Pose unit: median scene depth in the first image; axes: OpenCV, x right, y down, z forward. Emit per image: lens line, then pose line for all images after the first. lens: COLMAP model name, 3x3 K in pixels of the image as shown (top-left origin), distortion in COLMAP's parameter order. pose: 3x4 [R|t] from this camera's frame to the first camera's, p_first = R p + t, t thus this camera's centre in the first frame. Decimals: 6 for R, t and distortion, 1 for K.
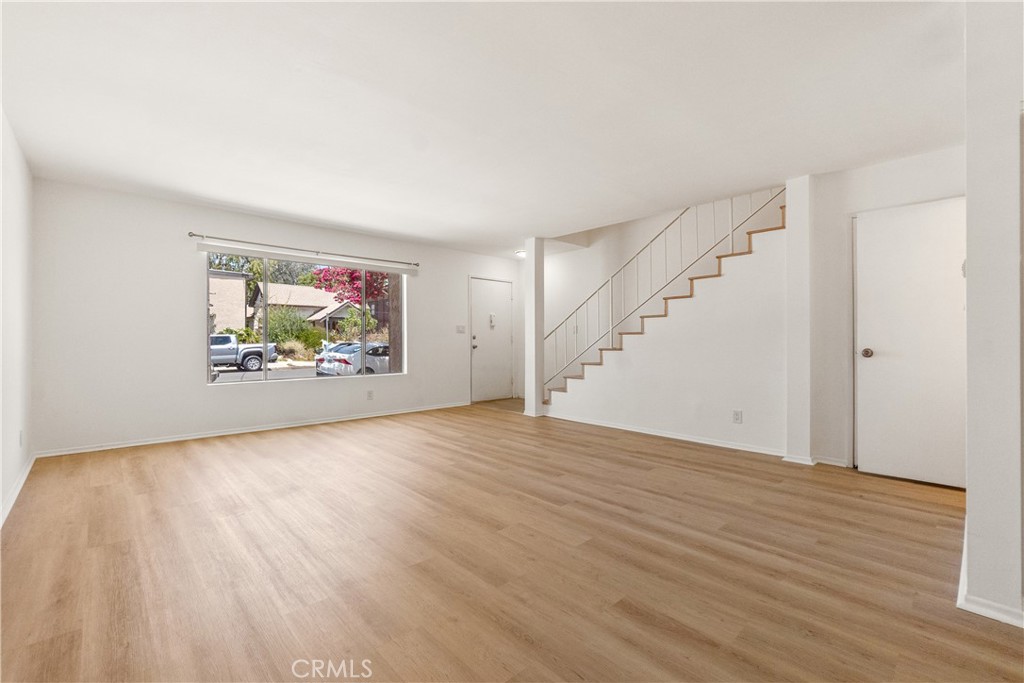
lens RADIAL K [[446.7, 0, 502.5], [0, 446.7, 335.9], [0, 0, 1]] dist [-0.002136, 0.000039]
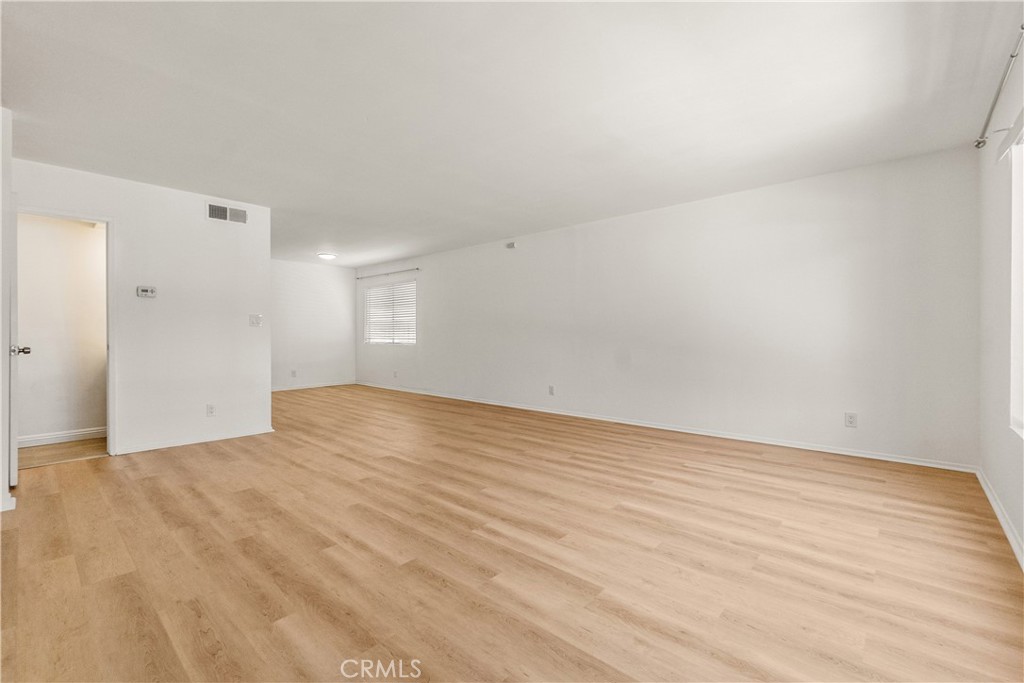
lens RADIAL K [[446.7, 0, 502.5], [0, 446.7, 335.9], [0, 0, 1]] dist [-0.002136, 0.000039]
pose [[-0.997191, 0.005810, -0.074679, -0.058752], [0.006317, 0.999959, -0.006558, 0.012914], [0.074638, -0.007011, -0.997186, 1.261205]]
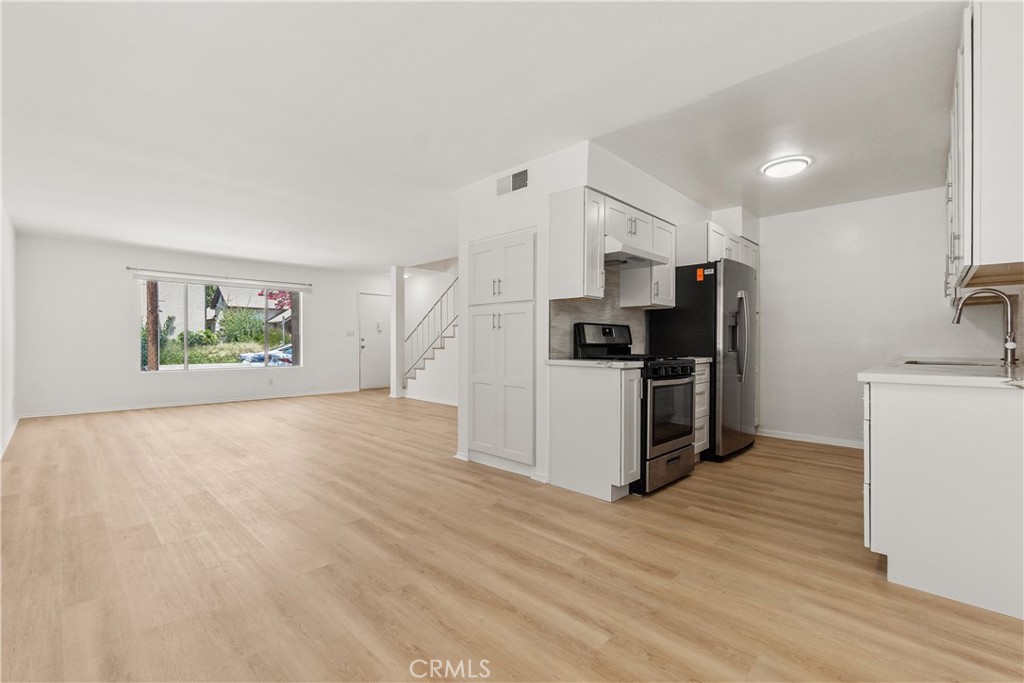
lens RADIAL K [[449.3, 0, 504.6], [0, 449.3, 342.4], [0, 0, 1]] dist [-0.000185, -0.000032]
pose [[0.998830, 0.001396, 0.048336, 0.380767], [-0.001892, 0.999946, 0.010216, -0.003931], [-0.048319, -0.010295, 0.998779, -0.435210]]
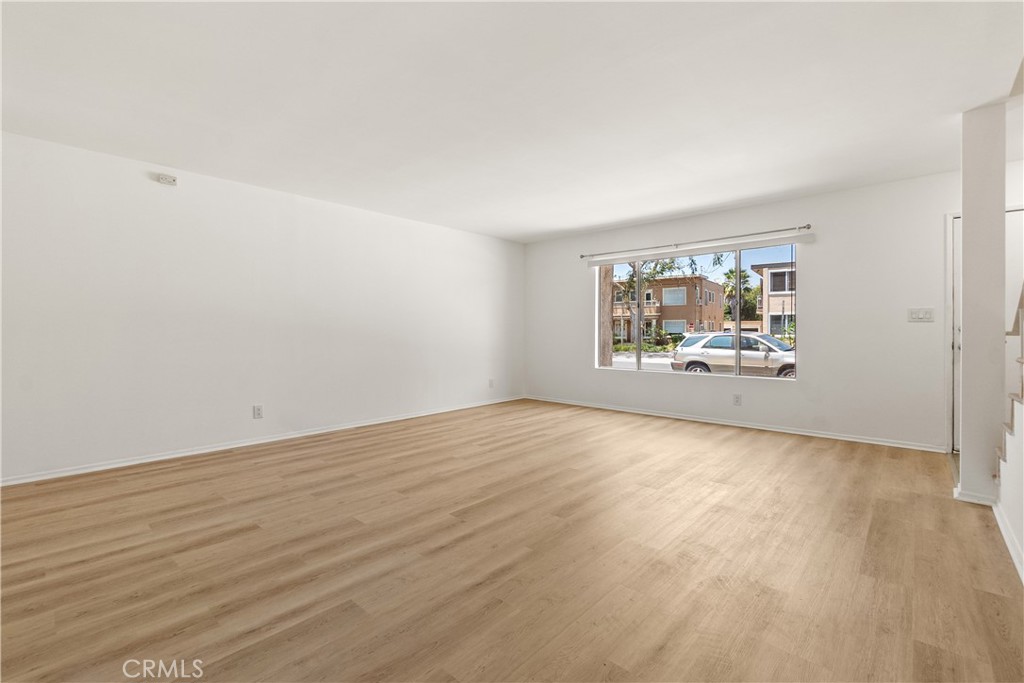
lens RADIAL K [[446.7, 0, 502.5], [0, 446.7, 335.9], [0, 0, 1]] dist [-0.002136, 0.000039]
pose [[0.079357, 0.009224, -0.996804, 0.559235], [0.008127, 0.999918, 0.009900, 0.001426], [0.996813, -0.008887, 0.079276, 0.547564]]
